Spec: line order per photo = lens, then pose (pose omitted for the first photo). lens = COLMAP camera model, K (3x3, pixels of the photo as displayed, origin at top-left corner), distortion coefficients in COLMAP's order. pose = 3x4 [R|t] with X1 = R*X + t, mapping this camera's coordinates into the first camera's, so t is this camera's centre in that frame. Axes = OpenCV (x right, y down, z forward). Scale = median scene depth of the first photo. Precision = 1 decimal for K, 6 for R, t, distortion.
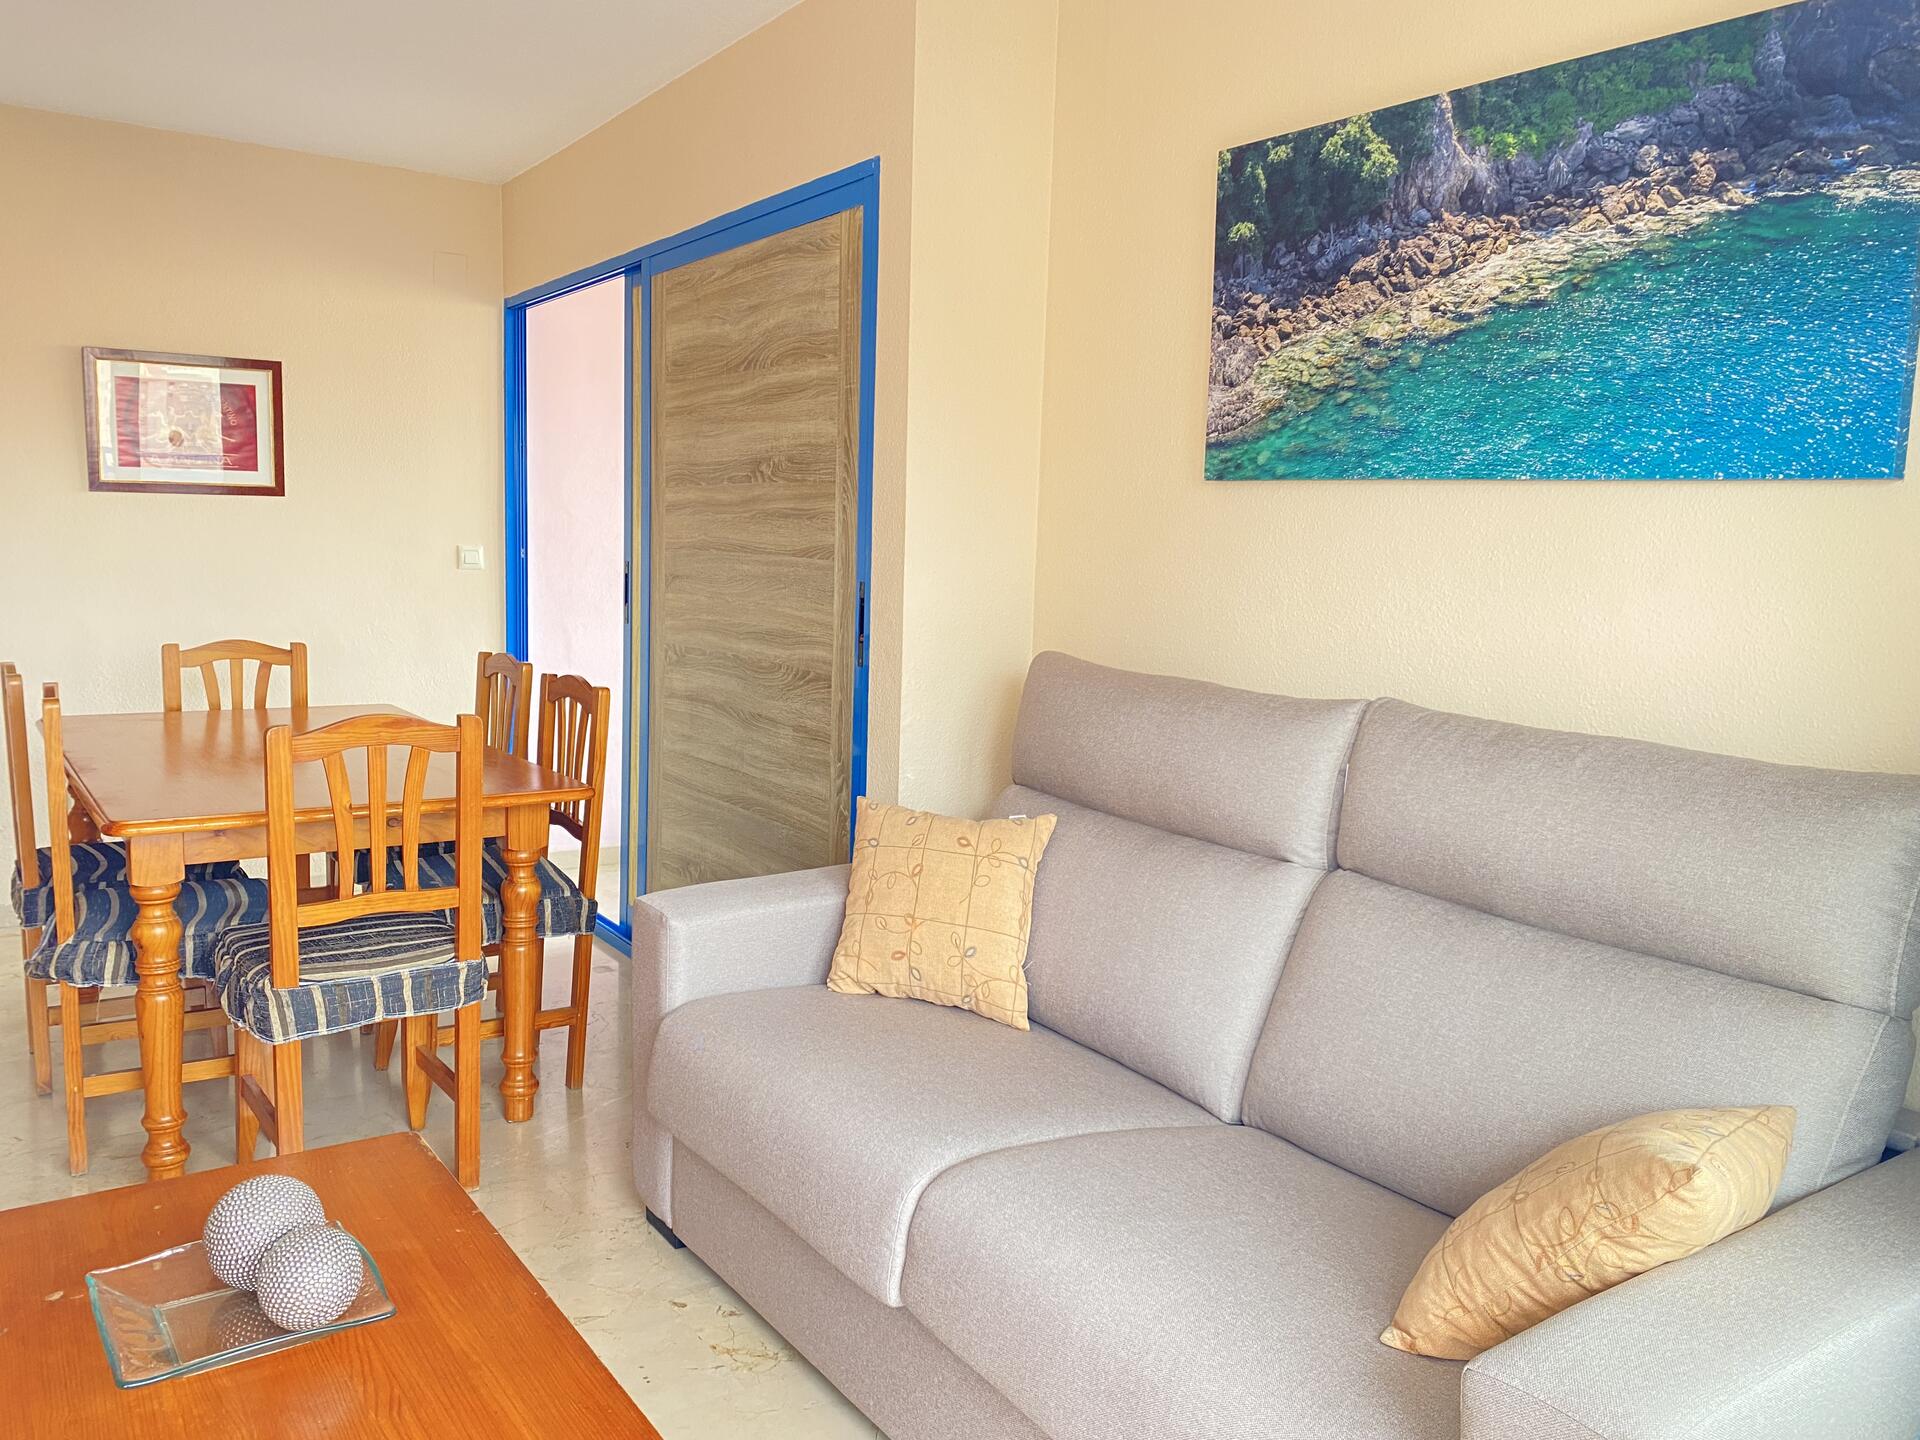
lens RADIAL K [[1478.5, 0, 946.7], [0, 1478.5, 672.6], [0, 0, 1]] dist [0.036582, -0.027573]
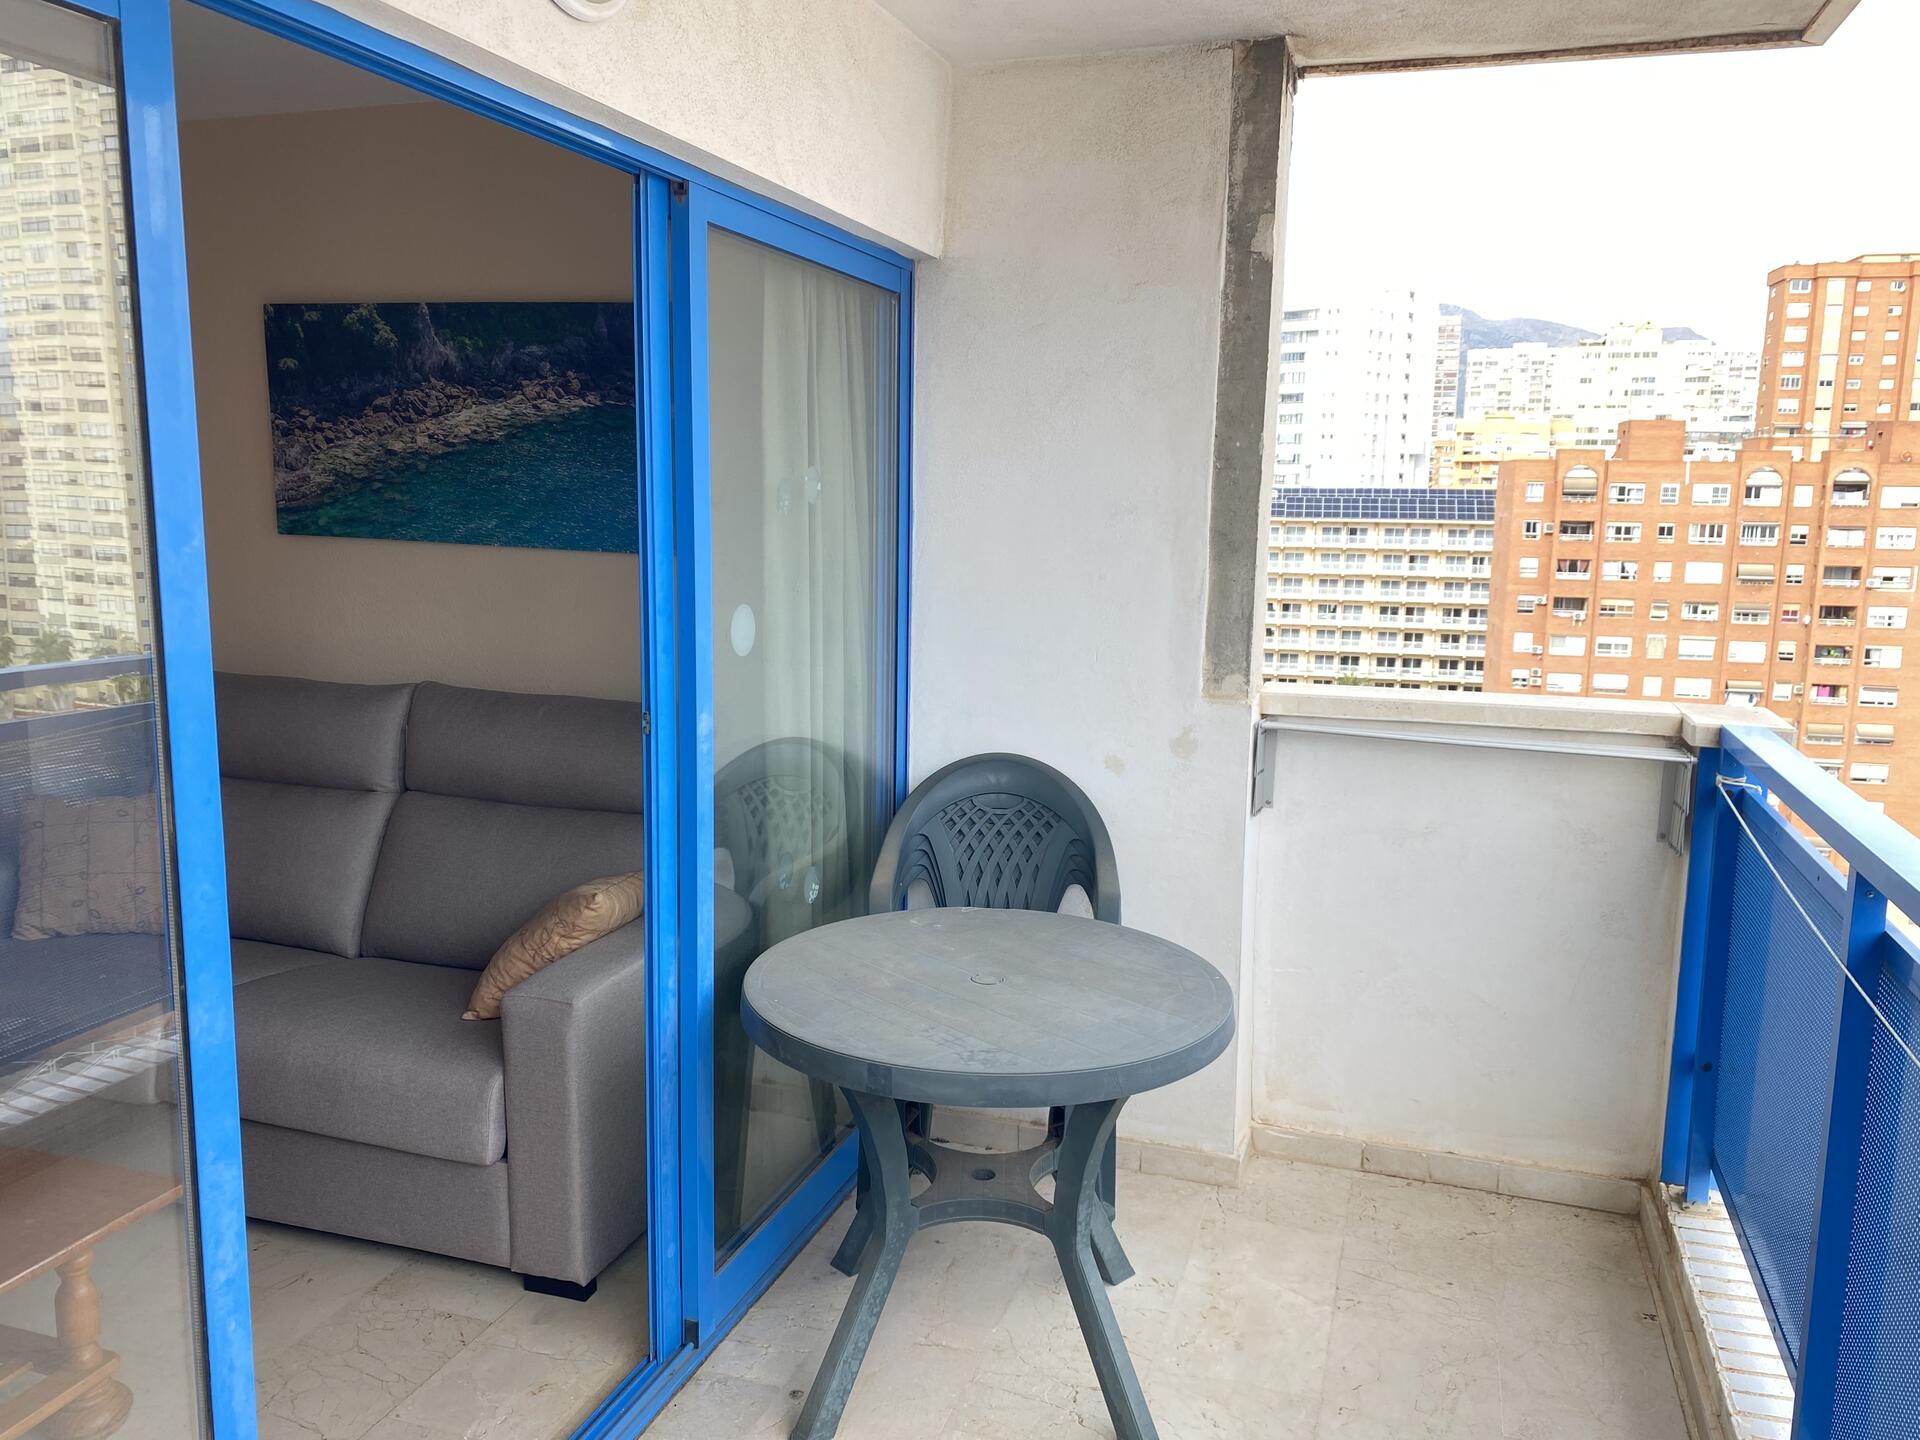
lens RADIAL K [[1478.5, 0, 955.1], [0, 1478.5, 717.0], [0, 0, 1]] dist [0.036582, -0.027573]
pose [[0.795812, -0.112067, 0.595083, -0.223730], [0.065469, 0.992888, 0.099430, -0.072414], [-0.601994, -0.040168, 0.797489, -0.671234]]
